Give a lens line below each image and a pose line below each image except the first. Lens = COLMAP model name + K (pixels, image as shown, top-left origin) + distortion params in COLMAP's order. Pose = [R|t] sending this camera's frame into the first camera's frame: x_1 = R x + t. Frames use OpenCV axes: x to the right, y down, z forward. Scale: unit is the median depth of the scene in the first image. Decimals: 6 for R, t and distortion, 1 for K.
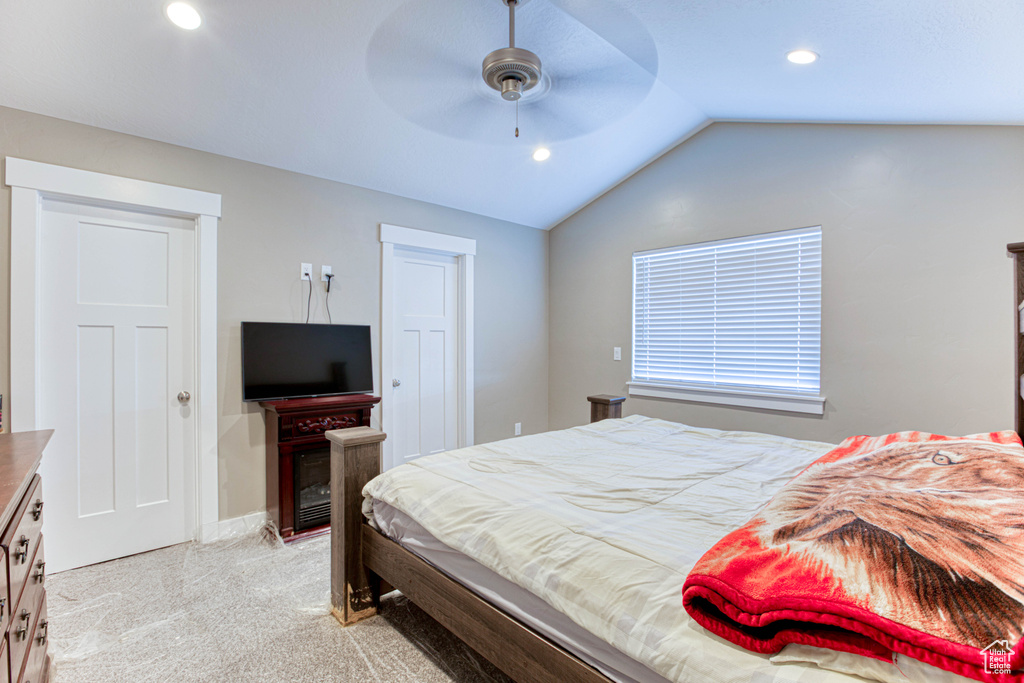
lens RADIAL K [[464.1, 0, 506.5], [0, 464.1, 344.6], [0, 0, 1]] dist [-0.042639, 0.006865]
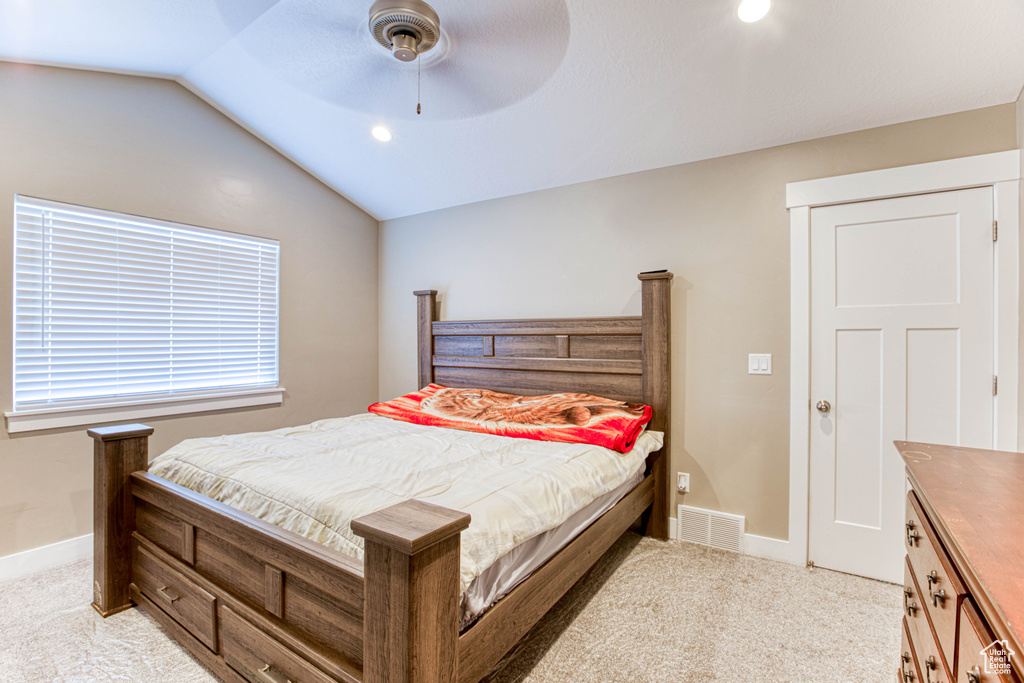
lens RADIAL K [[464.1, 0, 516.9], [0, 464.1, 348.6], [0, 0, 1]] dist [-0.042639, 0.006865]
pose [[-0.248364, -0.024949, 0.968345, -0.597492], [0.011552, 0.999521, 0.028715, -0.012347], [-0.968598, 0.018318, -0.247957, 0.697366]]
